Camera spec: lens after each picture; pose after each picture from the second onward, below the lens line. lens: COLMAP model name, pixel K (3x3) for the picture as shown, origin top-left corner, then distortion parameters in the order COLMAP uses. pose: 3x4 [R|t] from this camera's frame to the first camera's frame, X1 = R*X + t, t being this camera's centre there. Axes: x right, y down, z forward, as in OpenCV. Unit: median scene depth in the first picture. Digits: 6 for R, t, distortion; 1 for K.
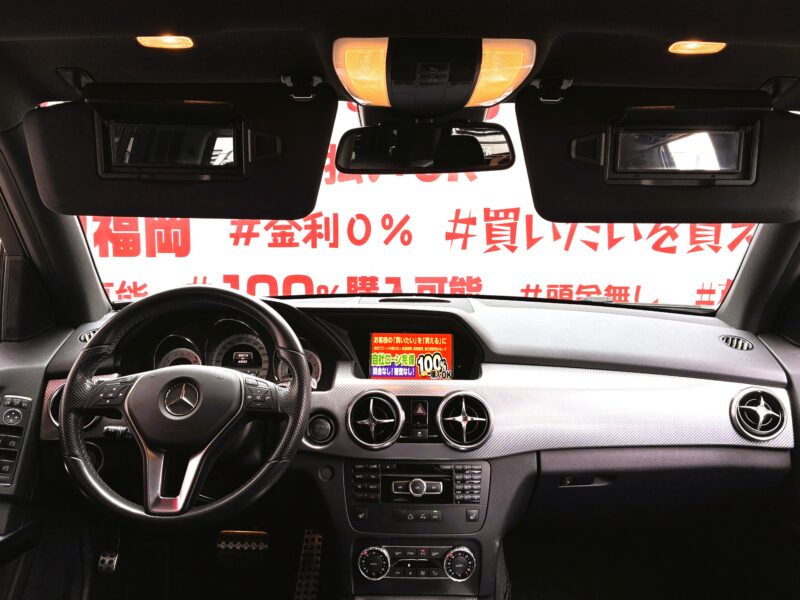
lens RADIAL K [[619.1, 0, 400.0], [0, 619.1, 300.0], [0, 0, 1]] dist [0.009687, -0.003013]
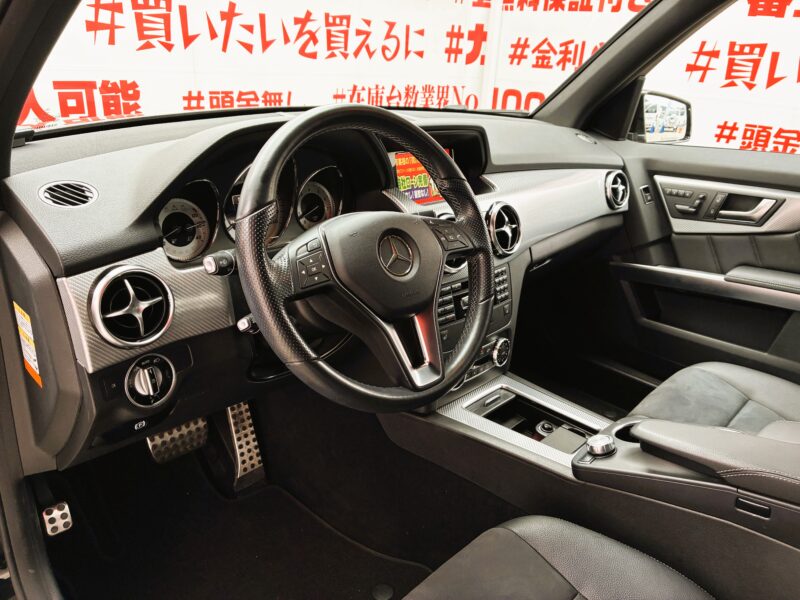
lens RADIAL K [[619.1, 0, 400.0], [0, 619.1, 300.0], [0, 0, 1]] dist [0.009687, -0.003013]
pose [[0.685023, -0.237336, 0.688778, -0.276065], [0.017719, 0.950595, 0.309929, -0.010275], [-0.728306, -0.200104, 0.655384, 0.133994]]
